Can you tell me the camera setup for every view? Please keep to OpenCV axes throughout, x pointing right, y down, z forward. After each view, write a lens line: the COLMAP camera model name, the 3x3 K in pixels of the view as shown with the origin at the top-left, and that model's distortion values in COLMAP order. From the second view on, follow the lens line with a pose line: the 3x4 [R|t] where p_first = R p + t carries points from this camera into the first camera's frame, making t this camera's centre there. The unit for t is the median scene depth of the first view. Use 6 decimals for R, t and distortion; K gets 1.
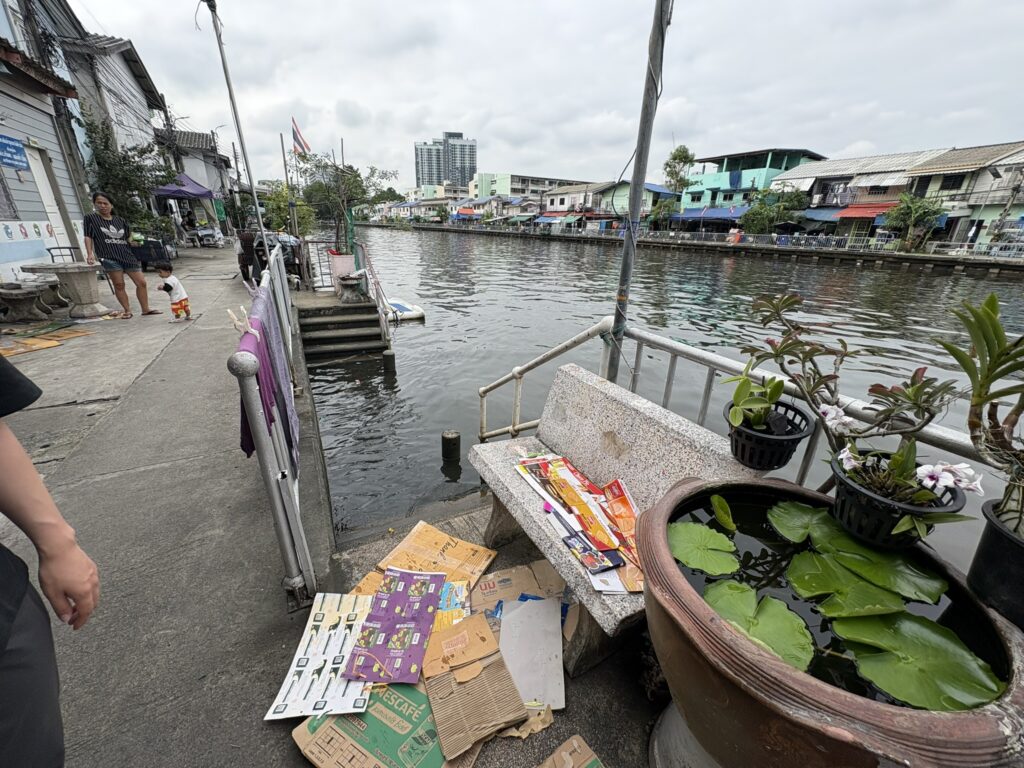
lens RADIAL K [[406.6, 0, 512.0], [0, 406.6, 384.0], [0, 0, 1]] dist [0.007001, -0.003175]
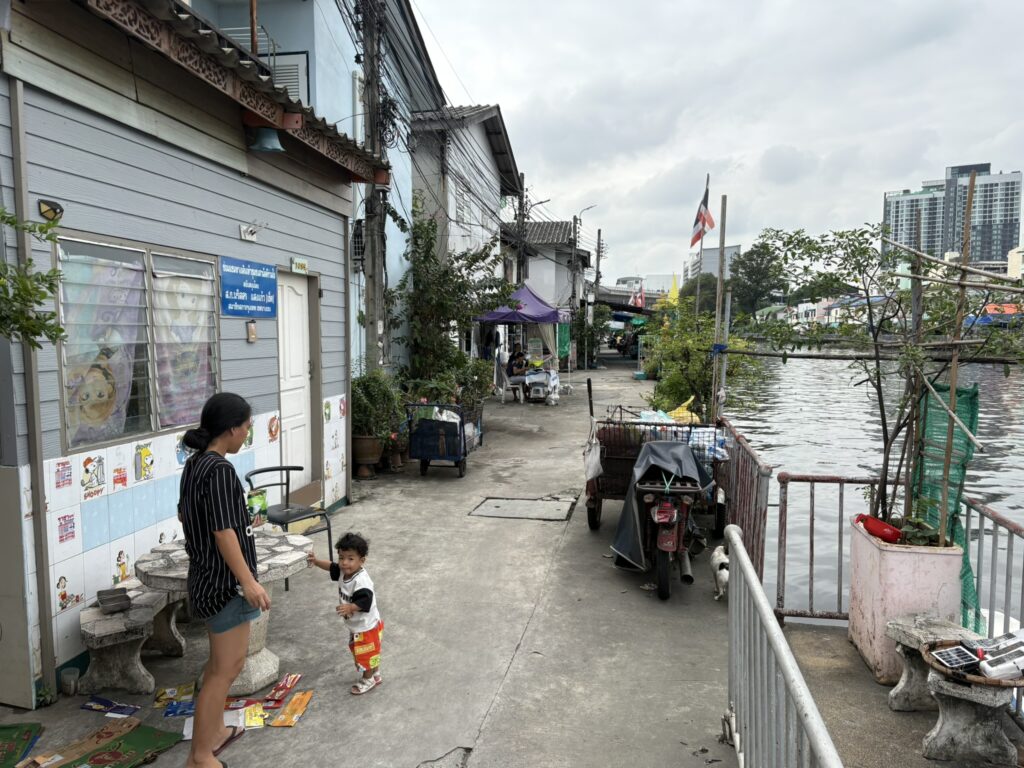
lens RADIAL K [[774.7, 0, 512.0], [0, 774.7, 384.0], [0, 0, 1]] dist [0.068398, -0.071006]
pose [[0.799031, 0.015409, -0.601093, -0.035237], [-0.199391, 0.949898, -0.240700, -0.026450], [0.567268, 0.312179, 0.762071, 0.044213]]
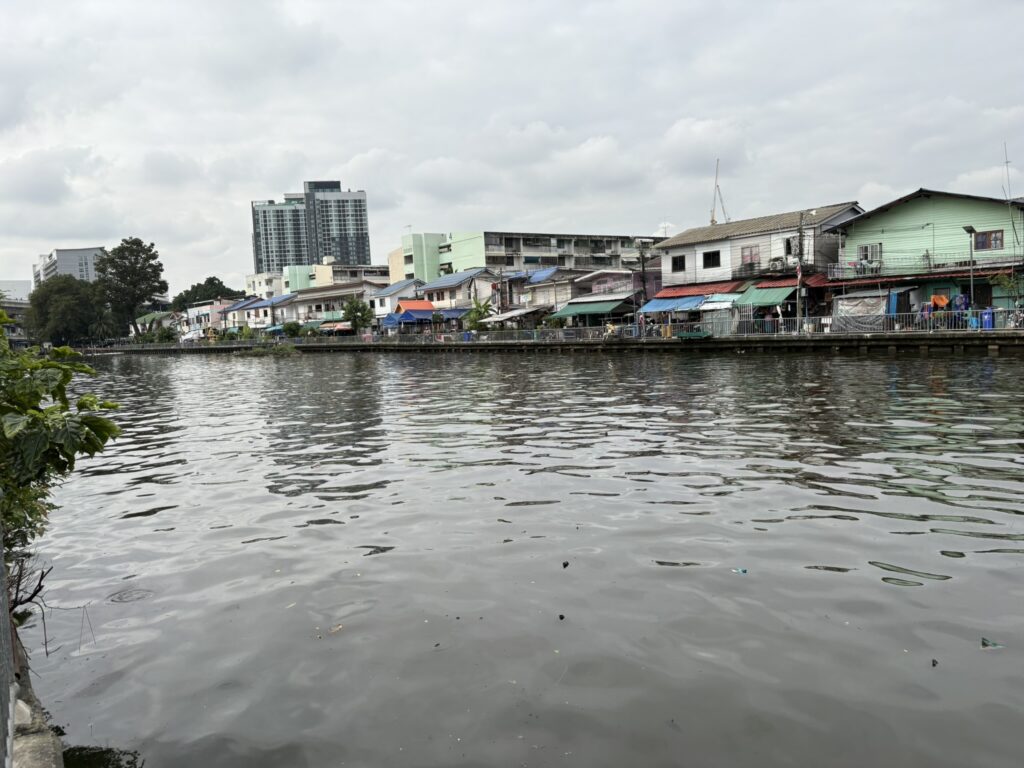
lens RADIAL K [[774.7, 0, 512.0], [0, 774.7, 384.0], [0, 0, 1]] dist [0.068398, -0.071006]
pose [[0.991064, -0.084083, 0.103549, -0.166019], [0.110653, 0.951750, -0.286230, -0.136203], [-0.074486, 0.295130, 0.952549, 0.325572]]
